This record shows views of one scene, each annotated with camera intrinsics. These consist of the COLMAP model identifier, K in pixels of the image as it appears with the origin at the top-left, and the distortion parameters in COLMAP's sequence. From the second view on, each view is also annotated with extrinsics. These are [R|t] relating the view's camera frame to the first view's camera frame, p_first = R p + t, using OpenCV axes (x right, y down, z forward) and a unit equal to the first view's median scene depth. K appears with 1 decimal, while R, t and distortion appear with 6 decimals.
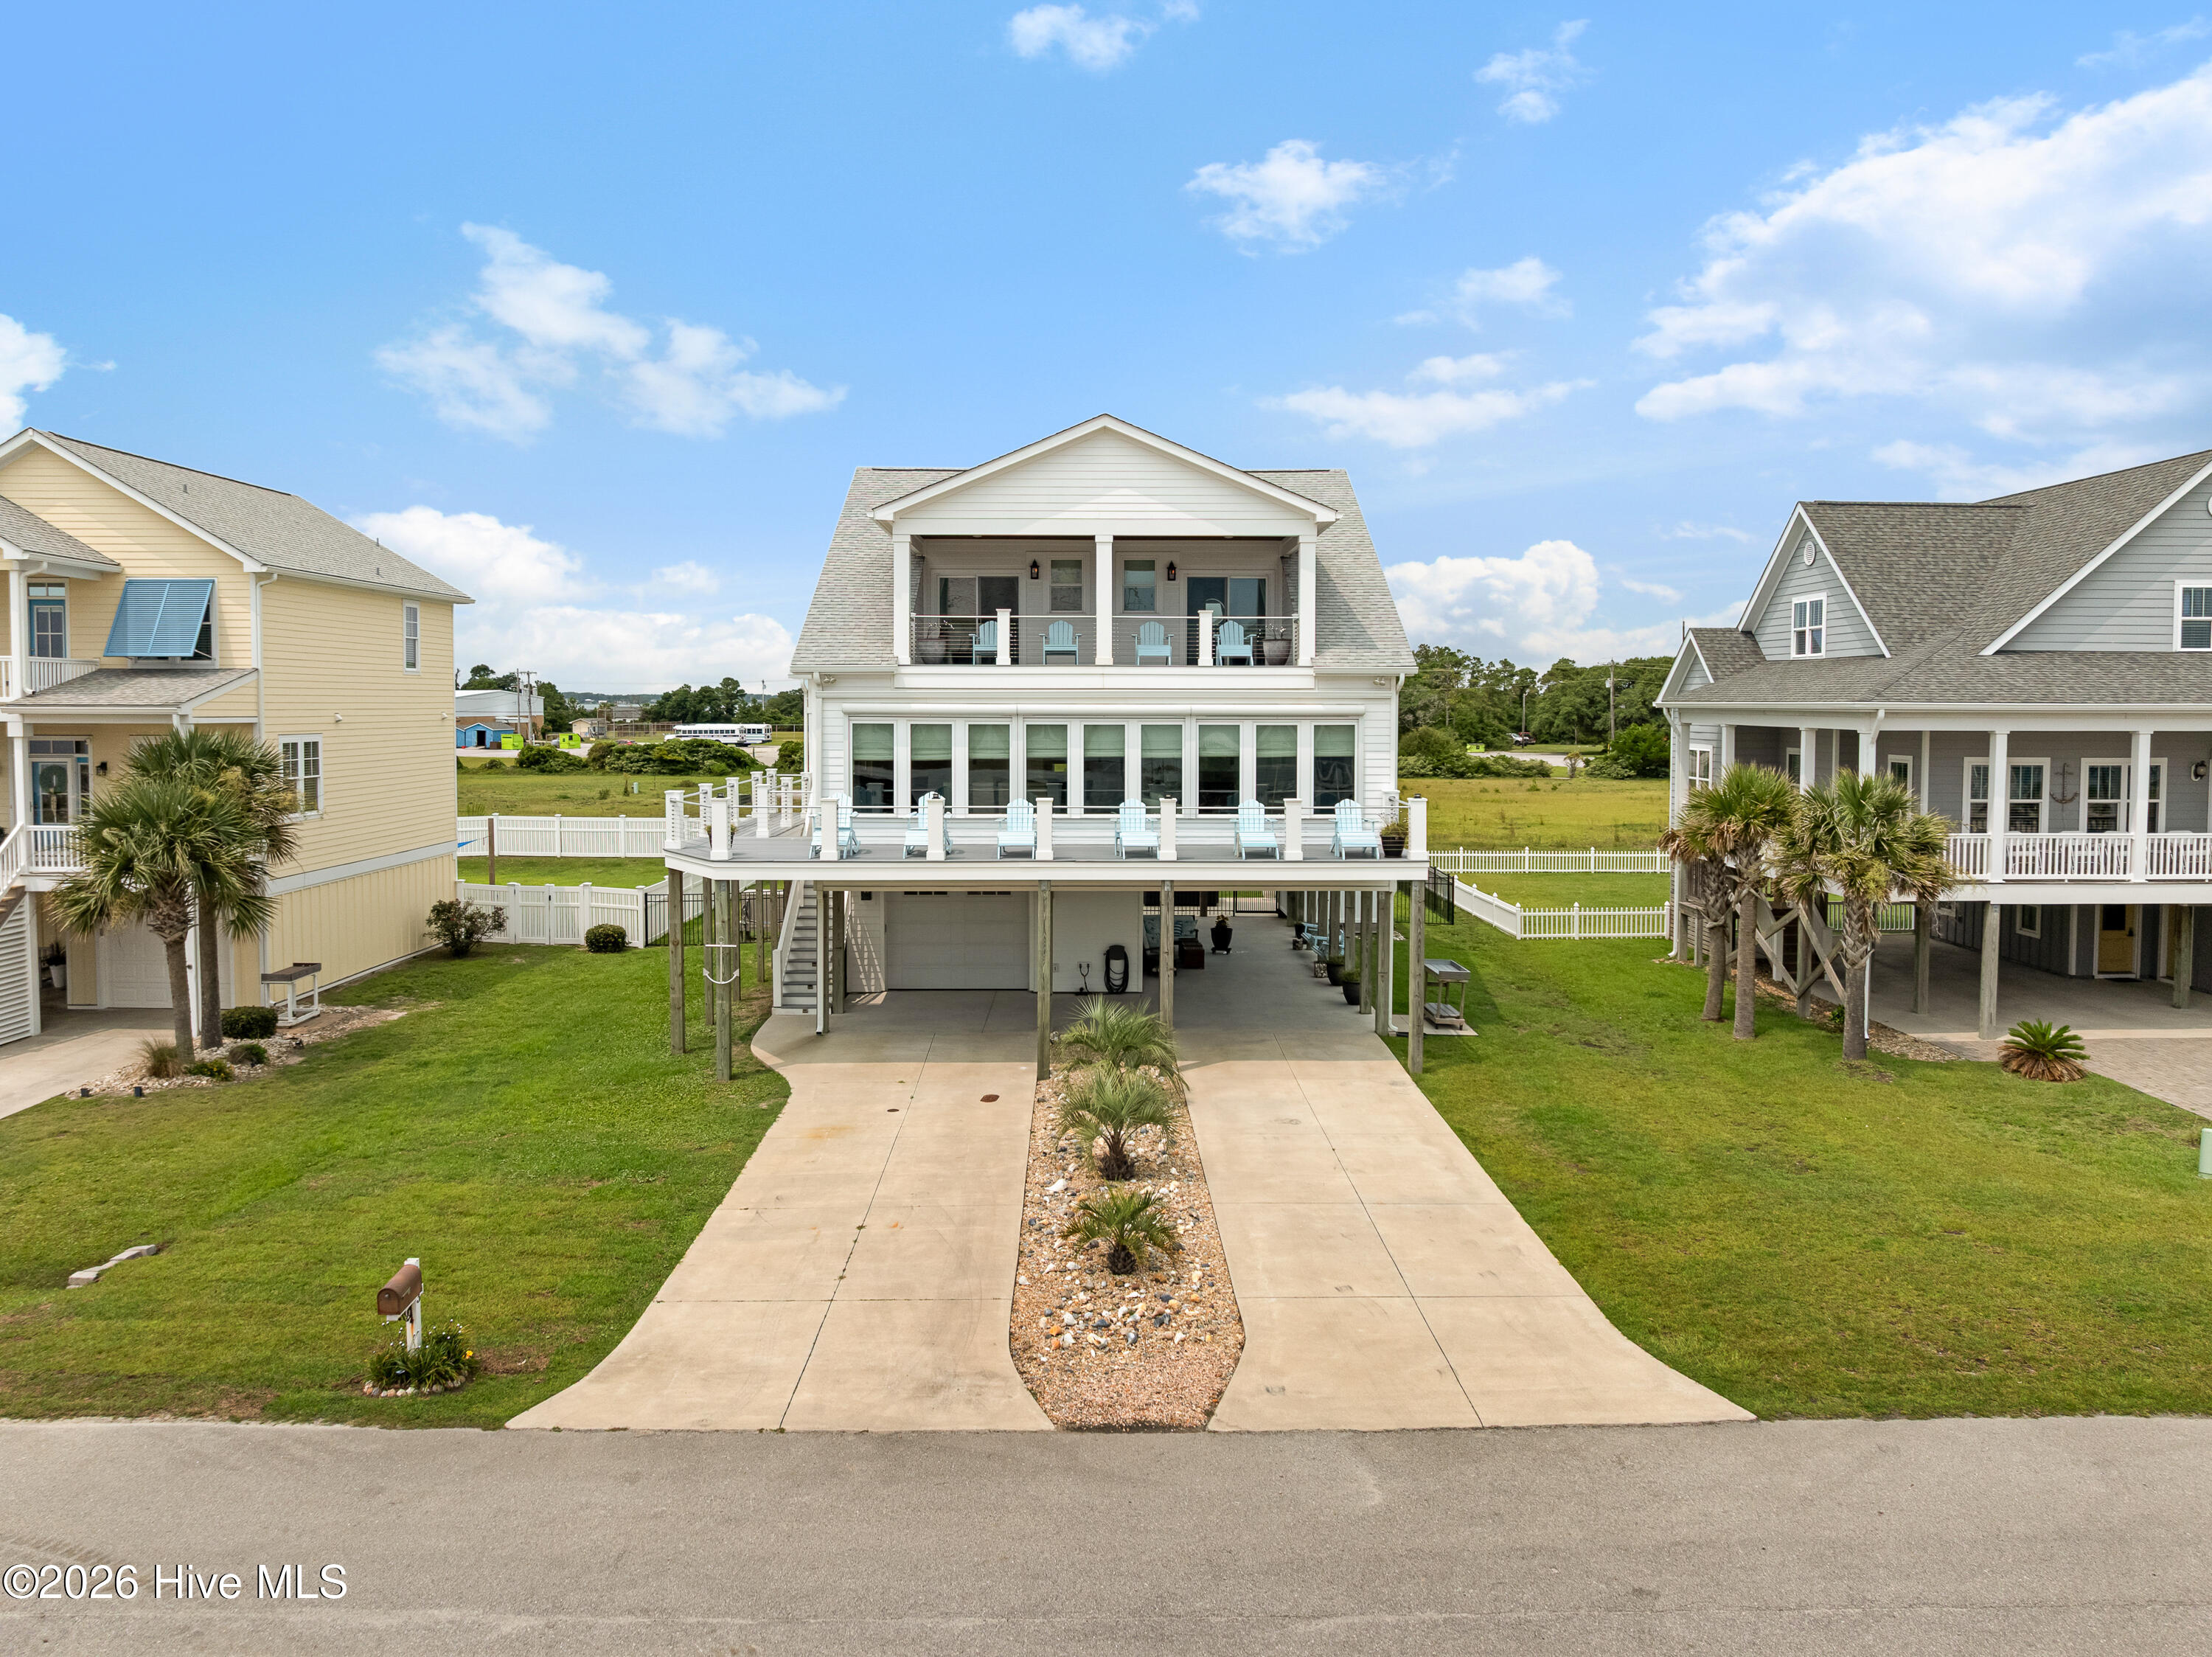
lens RADIAL K [[1517.4, 0, 1105.0], [0, 1517.4, 863.3], [0, 0, 1]] dist [-0.031400, 0.004824]
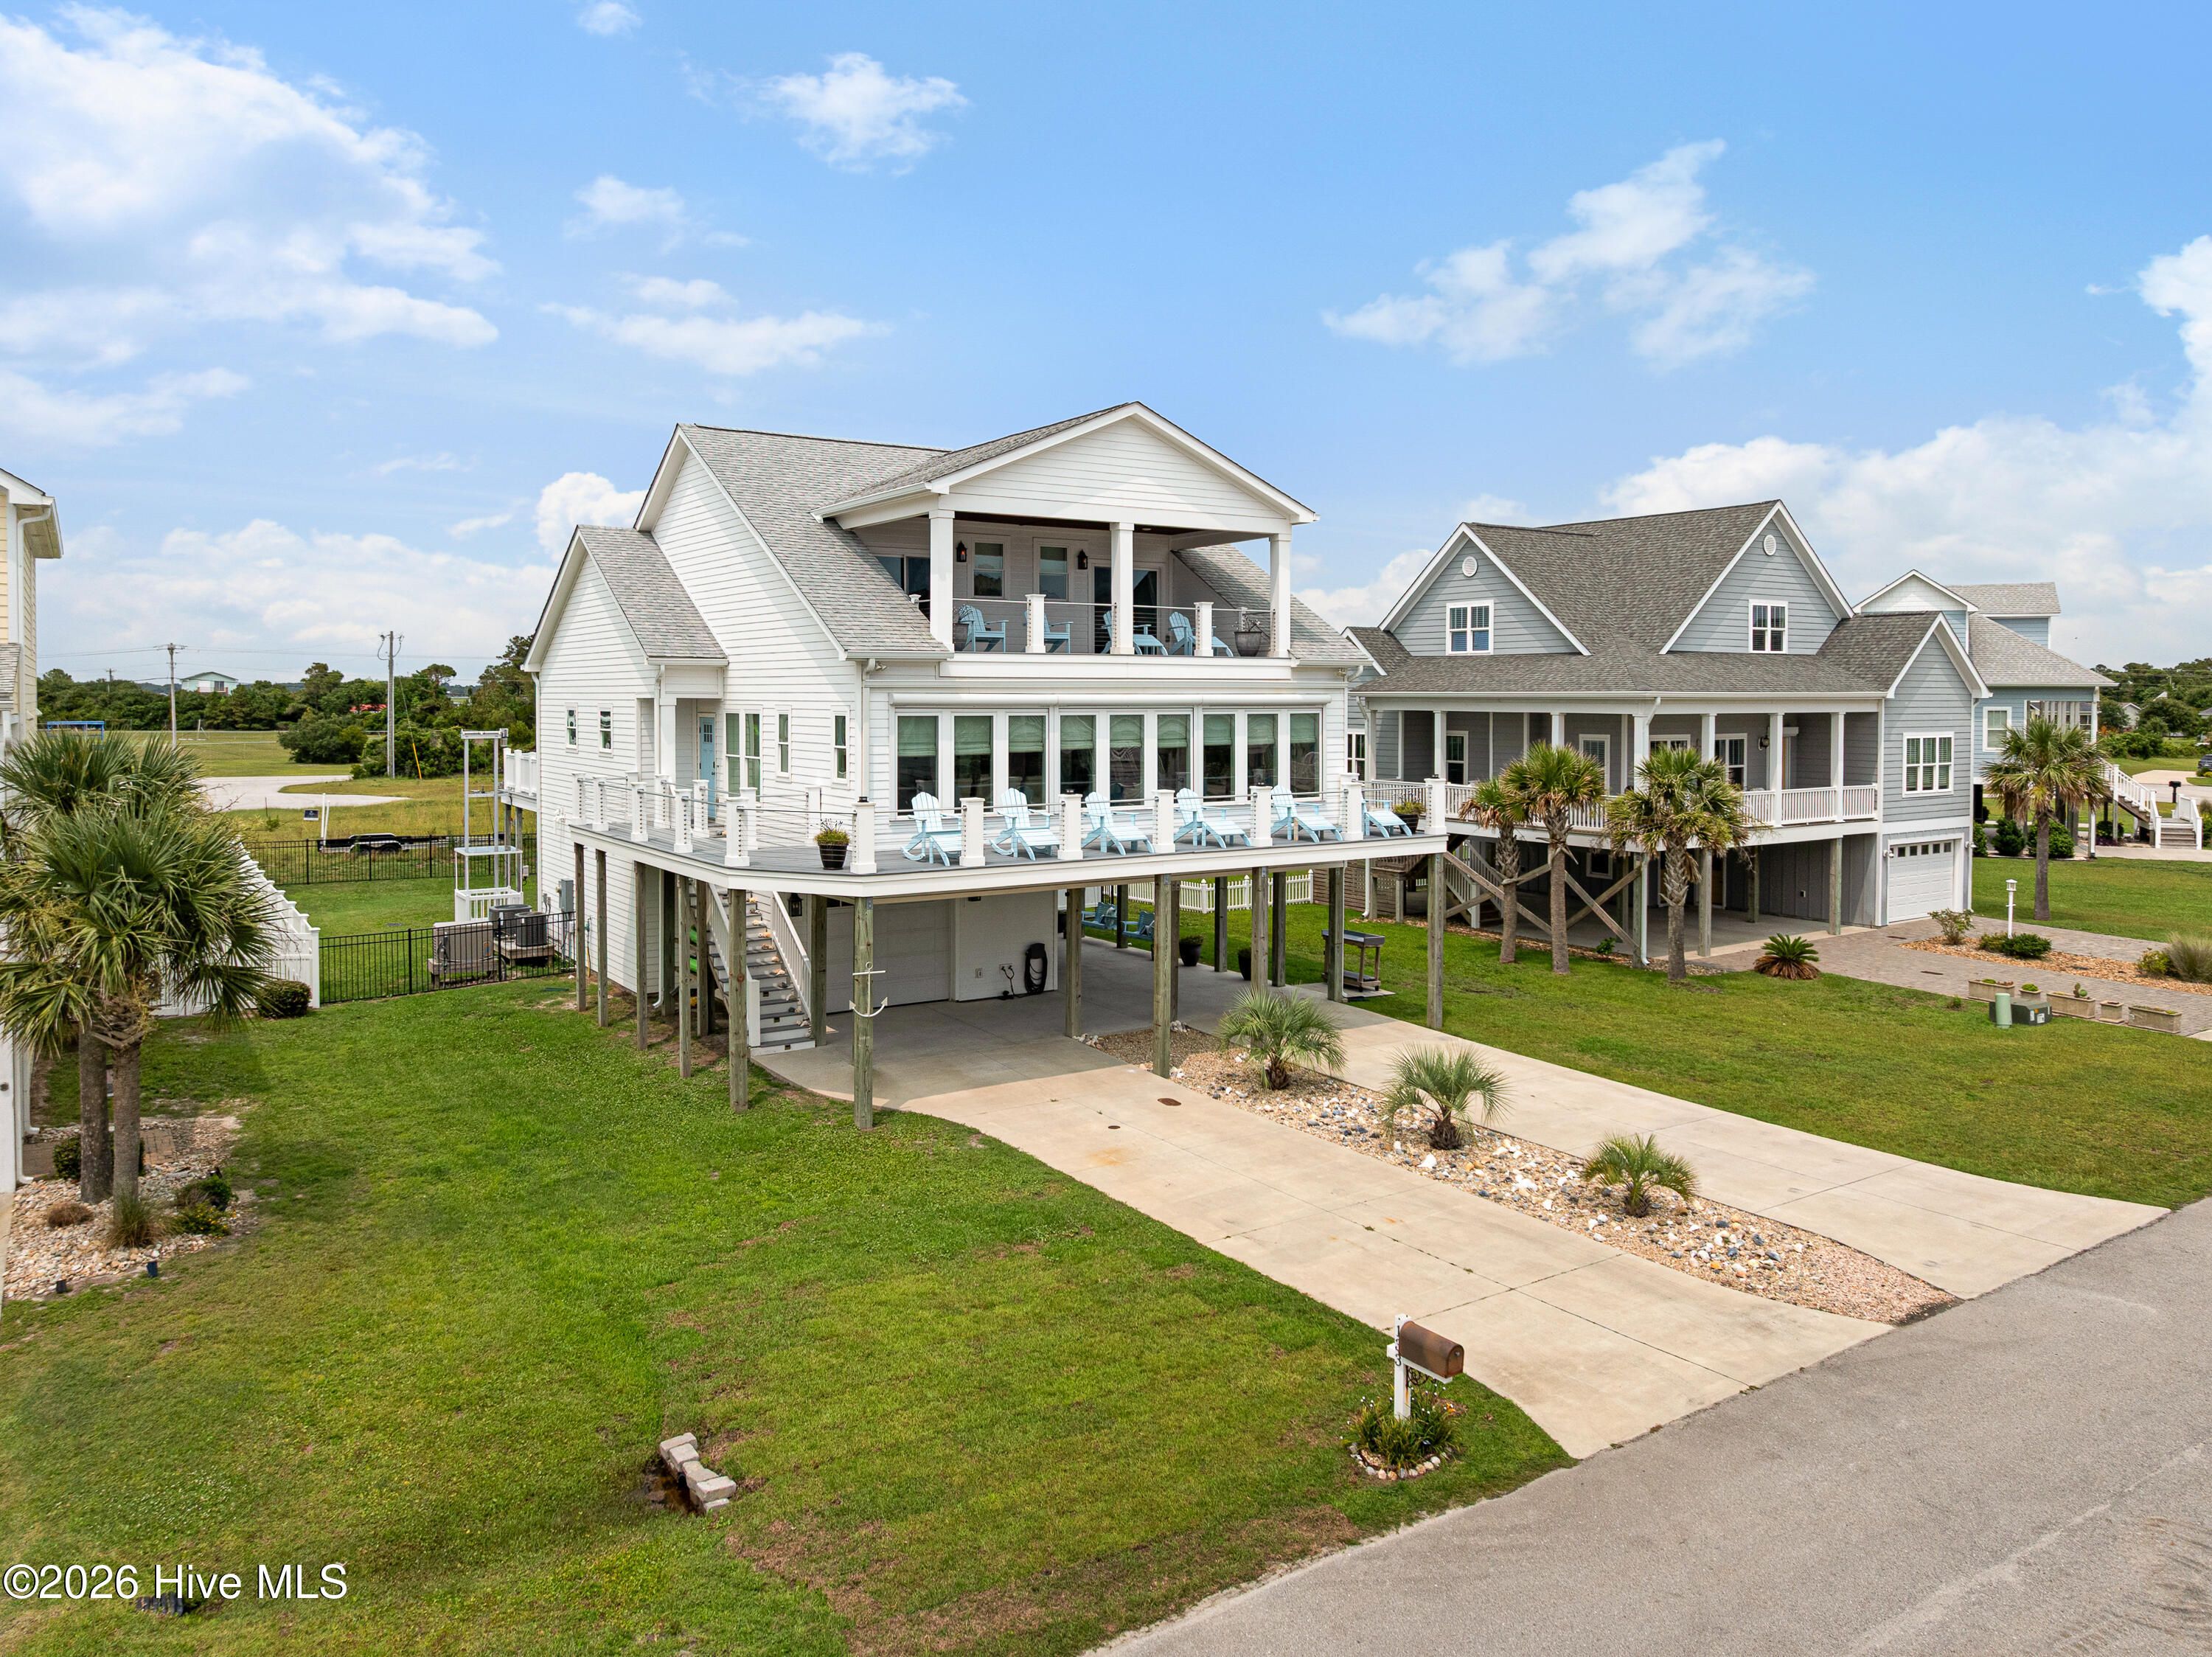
lens RADIAL K [[1548.4, 0, 1106.0], [0, 1548.4, 828.5], [0, 0, 1]] dist [-0.041316, 0.003068]
pose [[0.843798, -0.048252, 0.534487, -0.564131], [0.058450, 0.998288, -0.002152, -0.016949], [-0.533468, 0.033057, 0.845174, 0.165261]]
